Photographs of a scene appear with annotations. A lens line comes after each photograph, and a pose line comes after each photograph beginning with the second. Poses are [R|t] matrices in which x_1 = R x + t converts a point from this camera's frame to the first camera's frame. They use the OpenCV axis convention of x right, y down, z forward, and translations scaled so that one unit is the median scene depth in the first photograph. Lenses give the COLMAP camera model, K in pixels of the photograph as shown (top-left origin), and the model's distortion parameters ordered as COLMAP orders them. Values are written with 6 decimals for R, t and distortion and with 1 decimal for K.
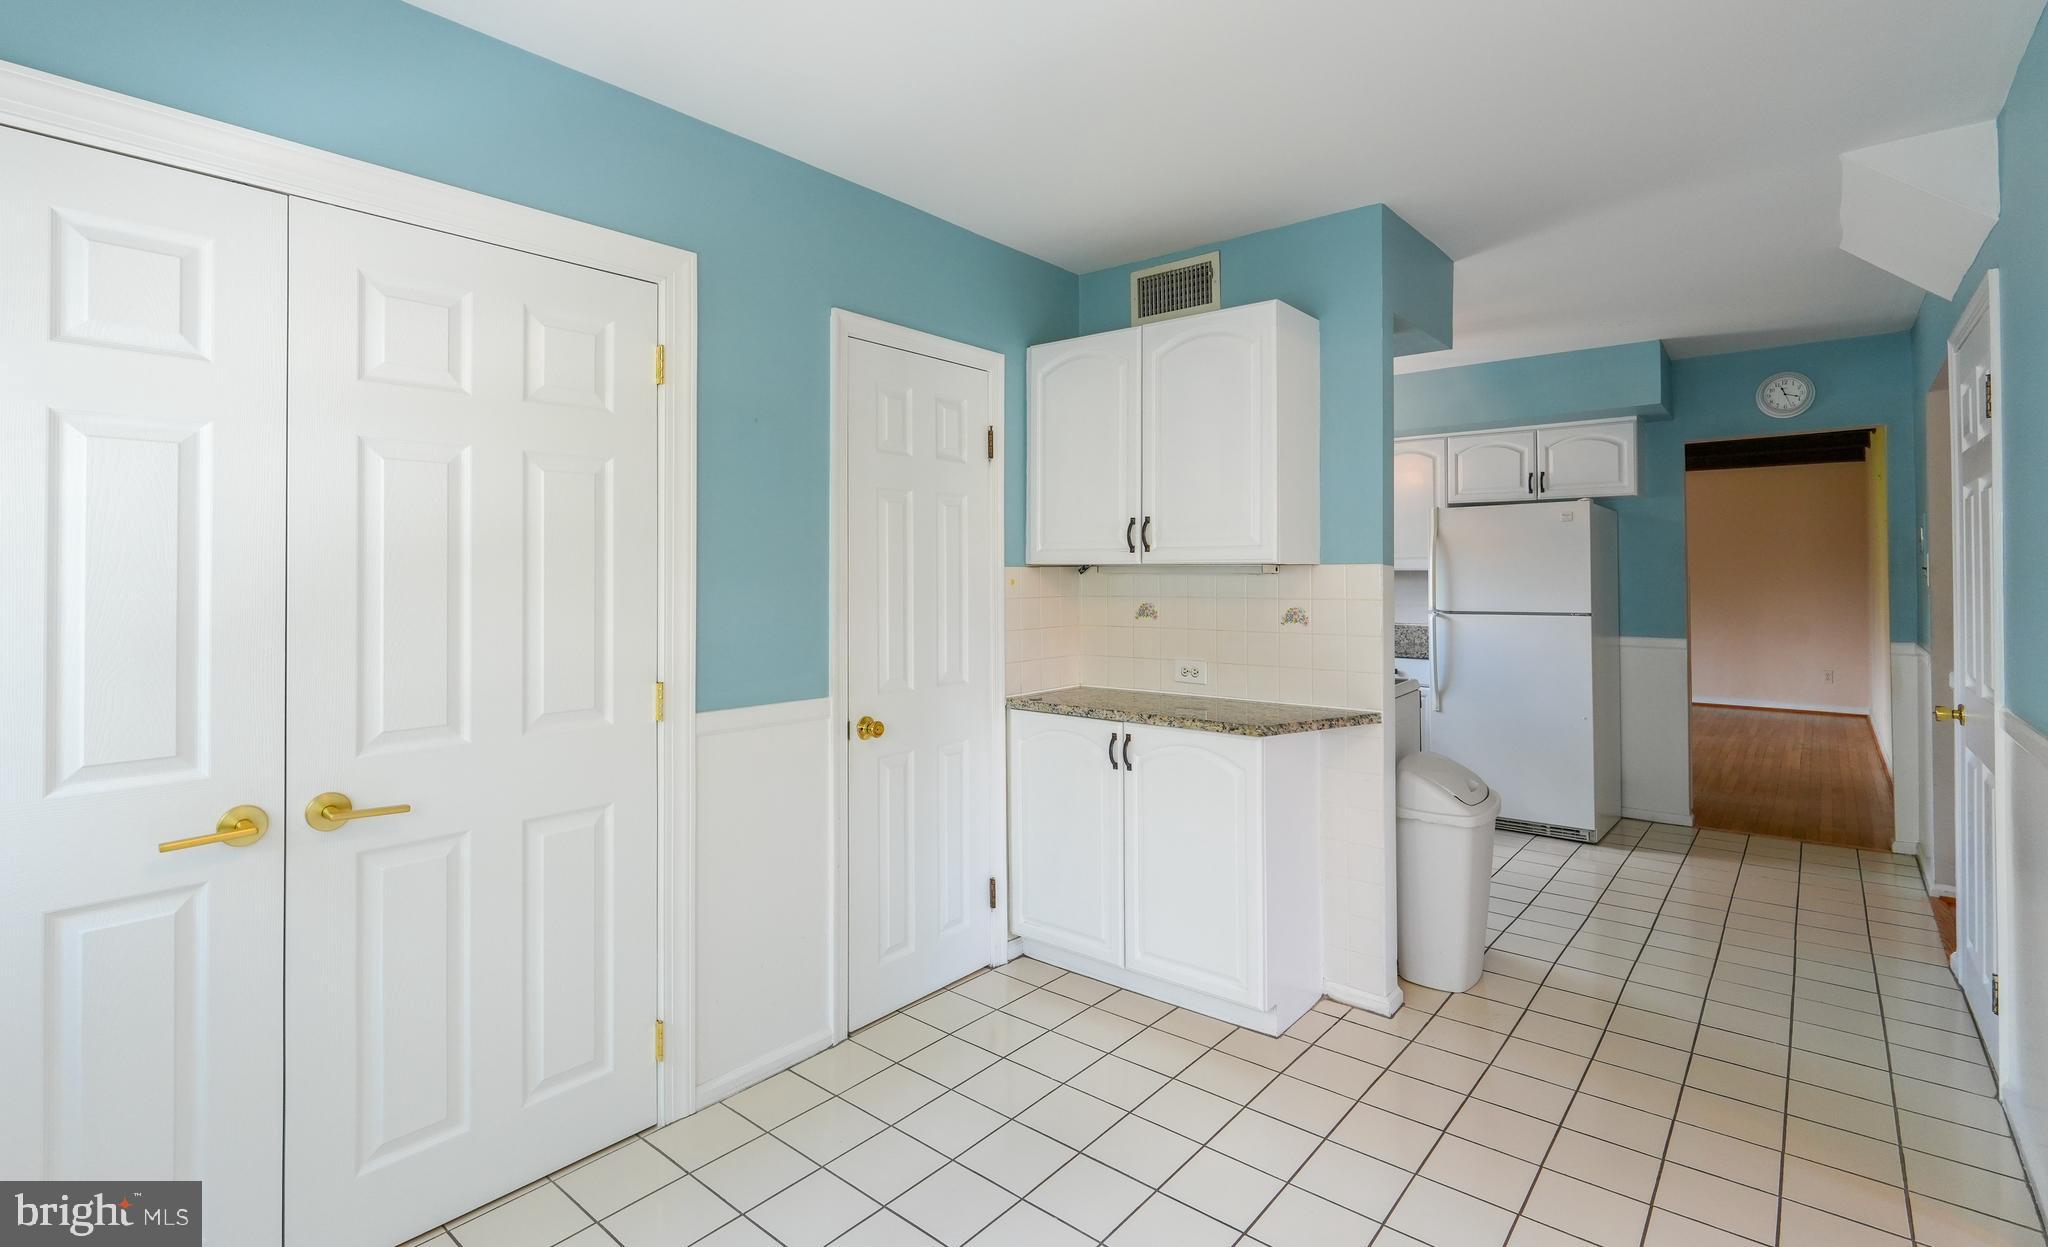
lens RADIAL K [[951.3, 0, 1017.2], [0, 951.3, 555.3], [0, 0, 1]] dist [-0.000029, -0.000494]
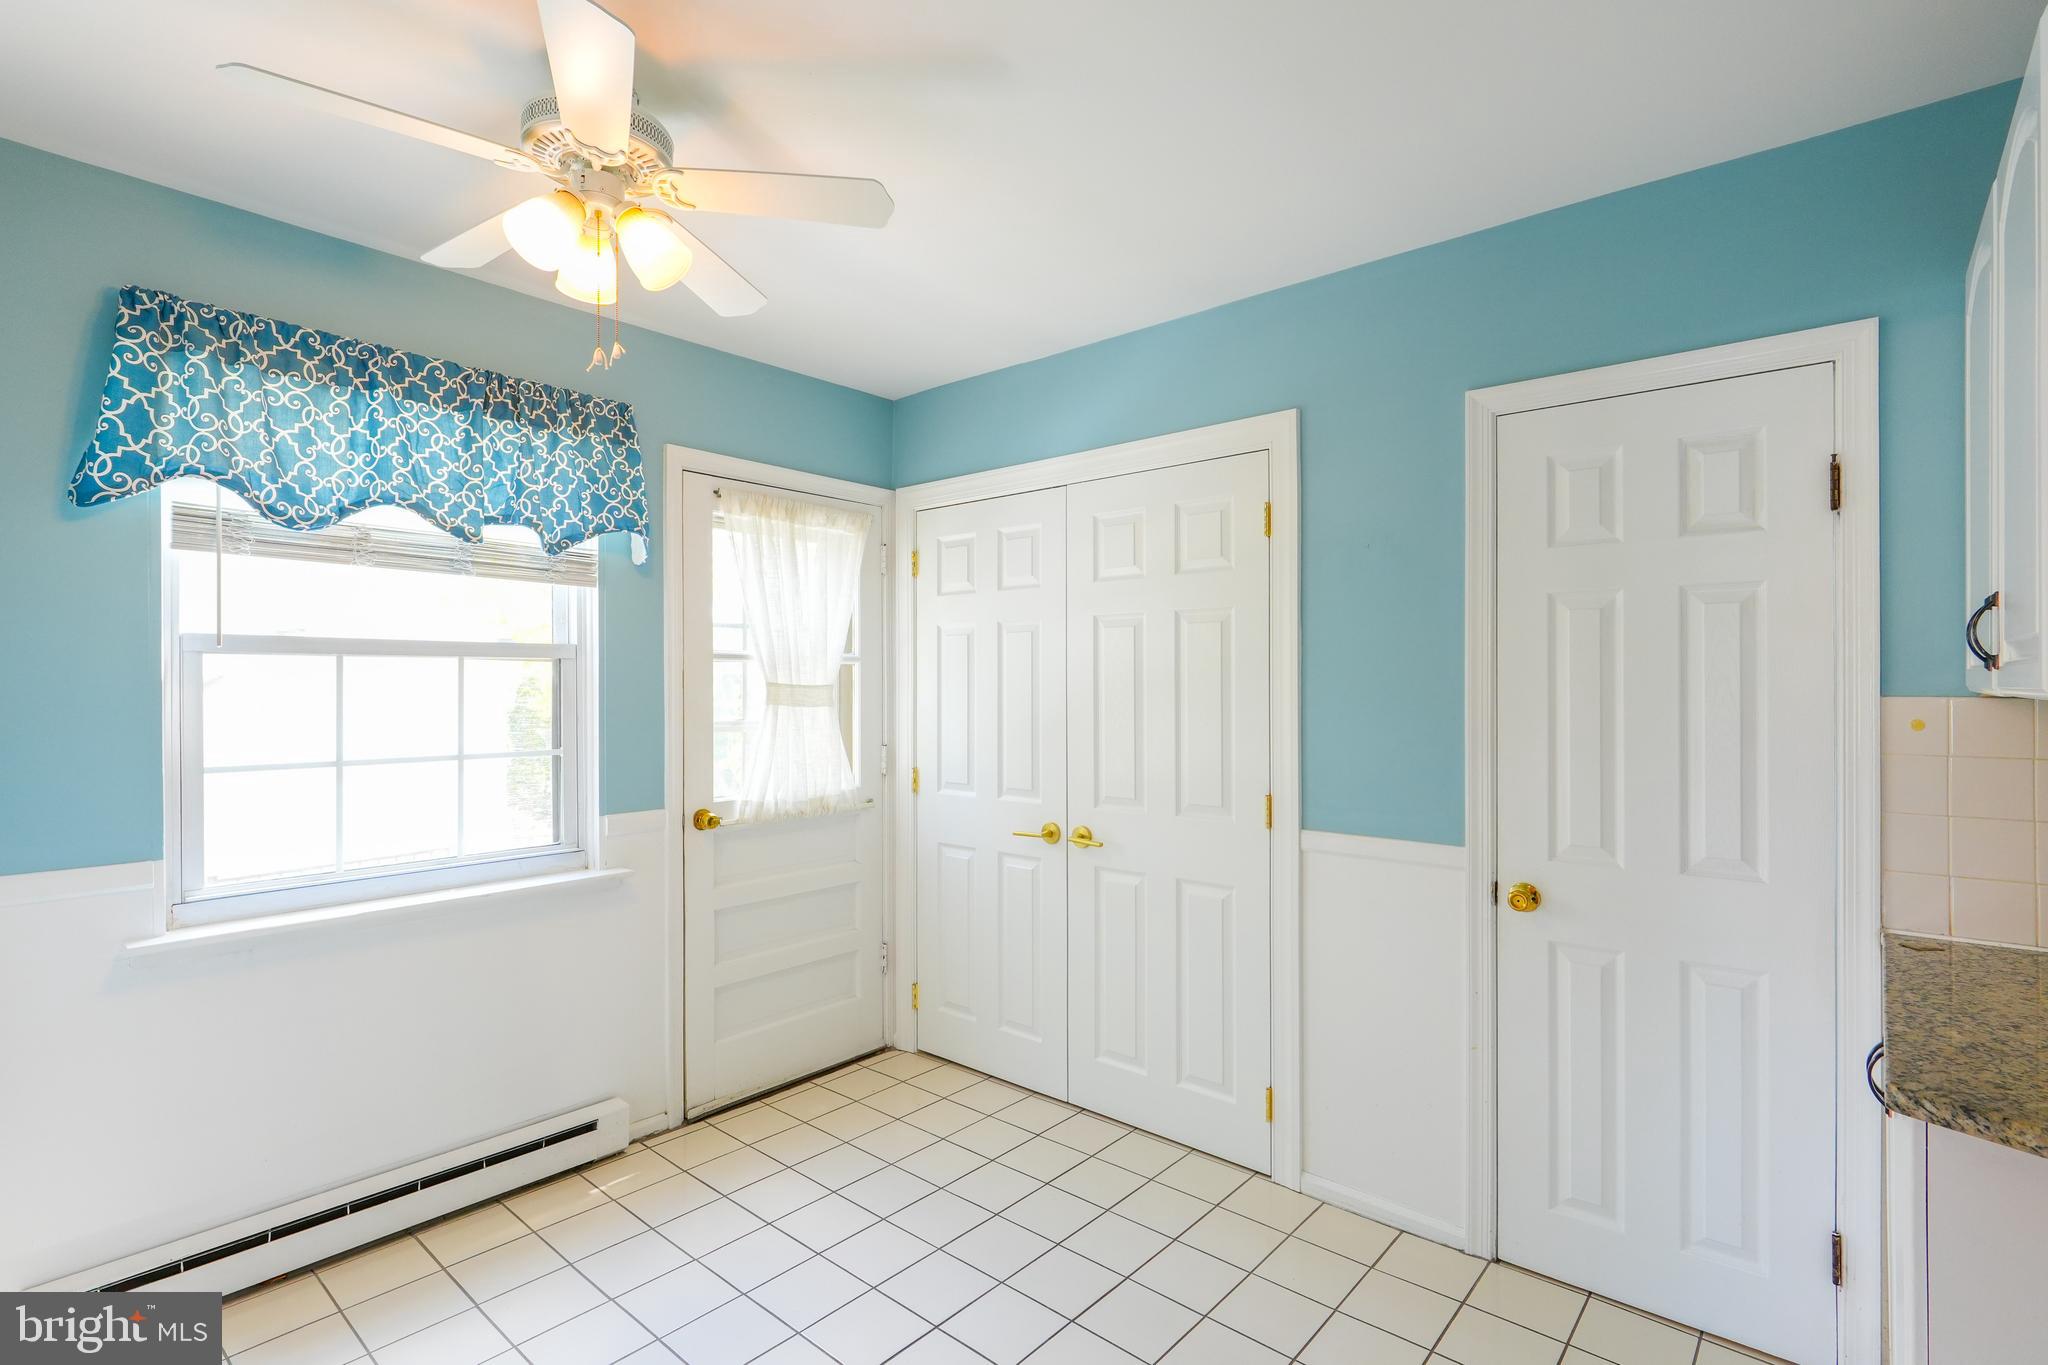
lens RADIAL K [[946.2, 0, 1023.8], [0, 946.2, 682.3], [0, 0, 1]] dist [-0.002426, 0.001654]
pose [[-0.004476, -0.003709, -0.999983, 0.789745], [0.016971, 0.999849, -0.003784, -0.004227], [0.999846, -0.016987, -0.004413, 0.725883]]
